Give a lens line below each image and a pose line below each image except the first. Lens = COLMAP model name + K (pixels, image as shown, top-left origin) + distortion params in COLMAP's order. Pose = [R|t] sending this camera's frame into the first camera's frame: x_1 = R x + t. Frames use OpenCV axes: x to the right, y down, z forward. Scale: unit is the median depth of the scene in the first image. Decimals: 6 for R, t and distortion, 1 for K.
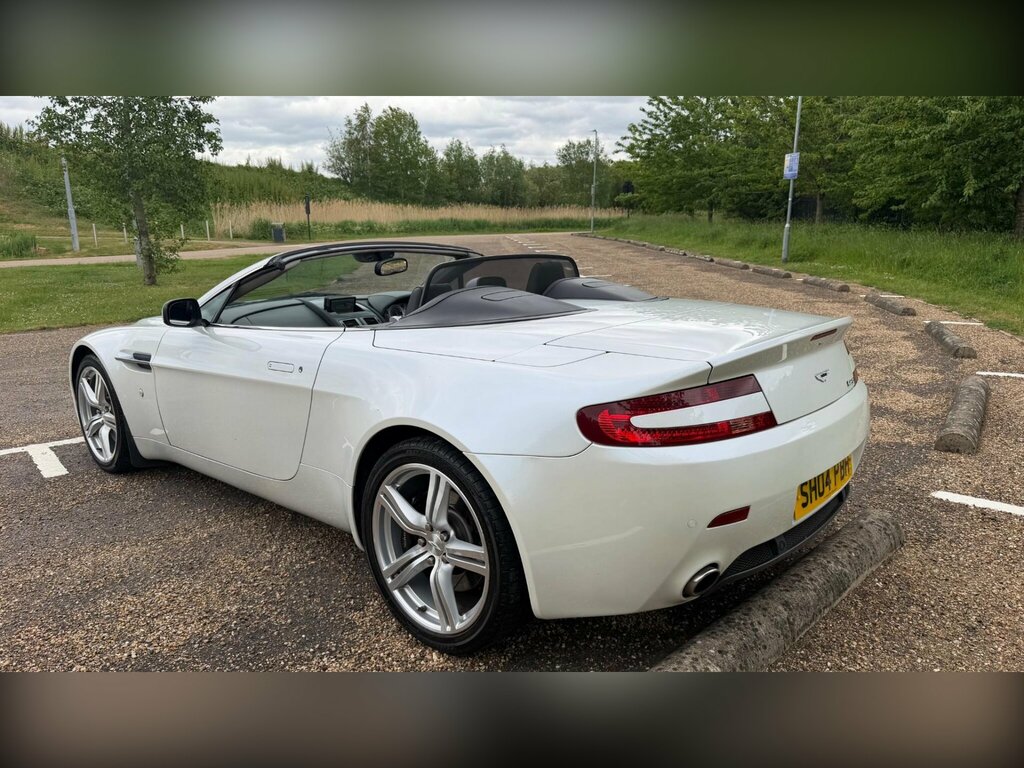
lens RADIAL K [[724.9, 0, 507.9], [0, 724.9, 391.2], [0, 0, 1]] dist [0.053746, -0.072321]
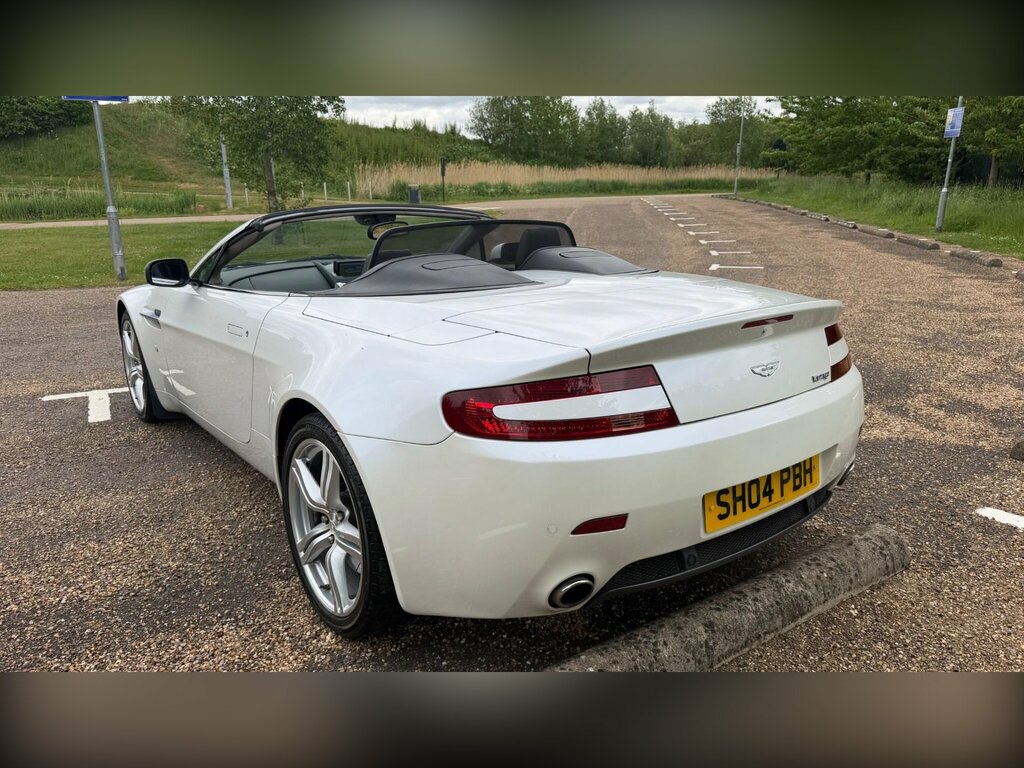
lens RADIAL K [[724.9, 0, 508.0], [0, 724.9, 392.8], [0, 0, 1]] dist [0.053746, -0.072321]
pose [[0.981440, 0.058283, -0.182696, 0.244517], [-0.048811, 0.997241, 0.055928, -0.022370], [0.185452, -0.045973, 0.981577, 0.085836]]
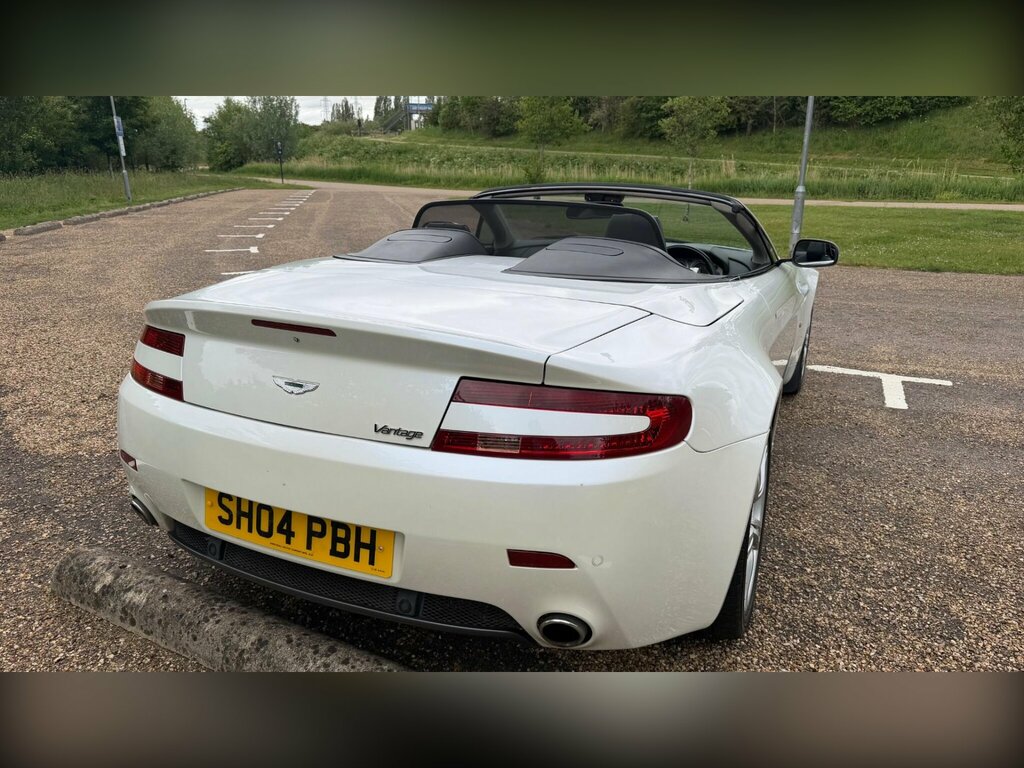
lens RADIAL K [[724.9, 0, 515.1], [0, 724.9, 386.5], [0, 0, 1]] dist [0.053746, -0.072321]
pose [[0.283422, 0.288707, -0.914506, 0.956038], [-0.225688, 0.946905, 0.228990, -0.193559], [0.932061, 0.141492, 0.333531, 0.811705]]
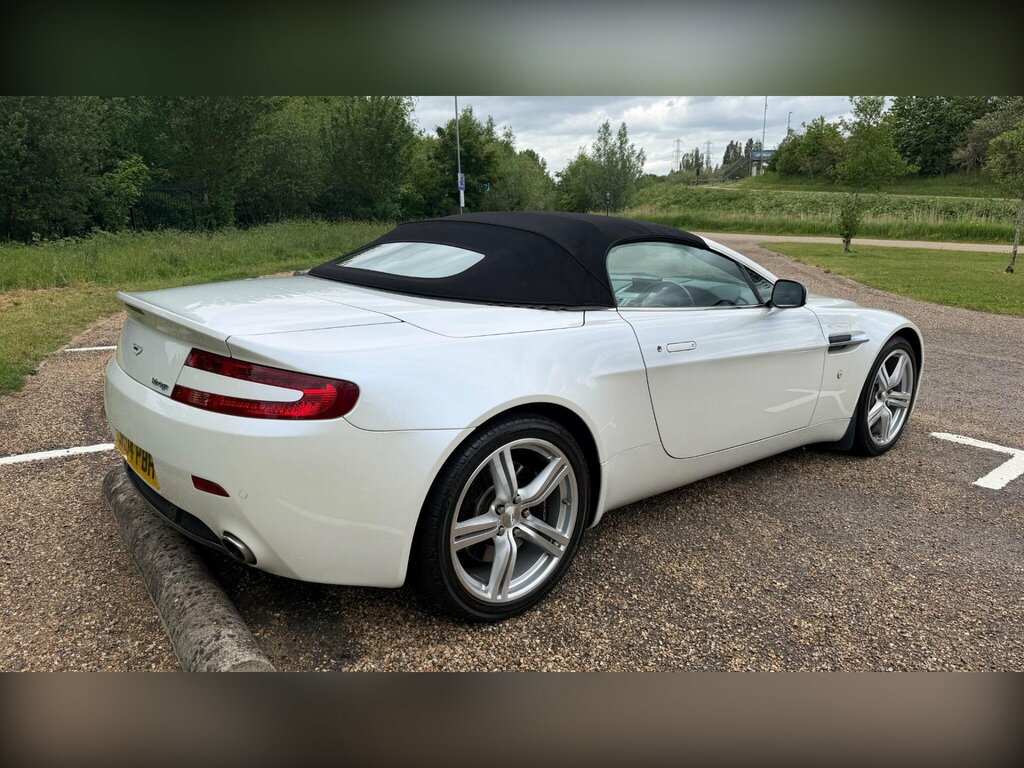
lens RADIAL K [[724.9, 0, 513.4], [0, 724.9, 389.4], [0, 0, 1]] dist [0.053746, -0.072321]
pose [[-0.168050, 0.241527, -0.955732, 1.131005], [-0.223716, 0.934879, 0.275594, -0.313569], [0.960057, 0.260126, -0.103073, 1.373037]]
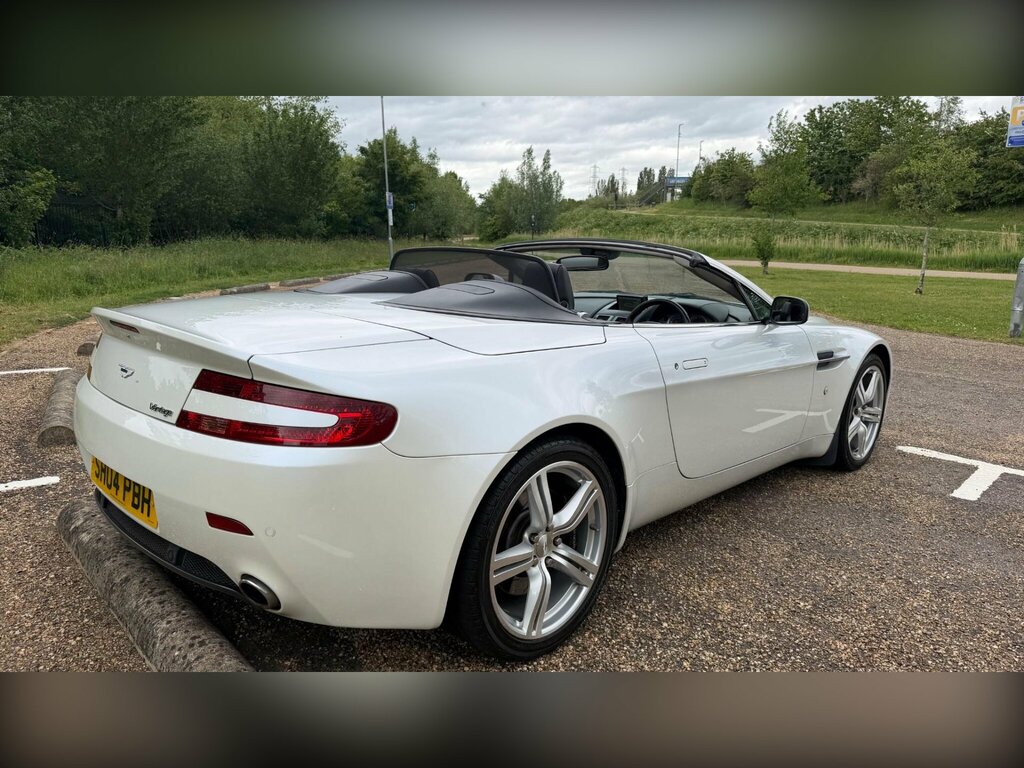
lens RADIAL K [[724.9, 0, 515.1], [0, 724.9, 386.6], [0, 0, 1]] dist [0.053746, -0.072321]
pose [[-0.059902, 0.212606, -0.975300, 1.100136], [-0.239141, 0.945545, 0.220807, -0.273445], [0.969135, 0.246461, -0.005798, 1.251383]]
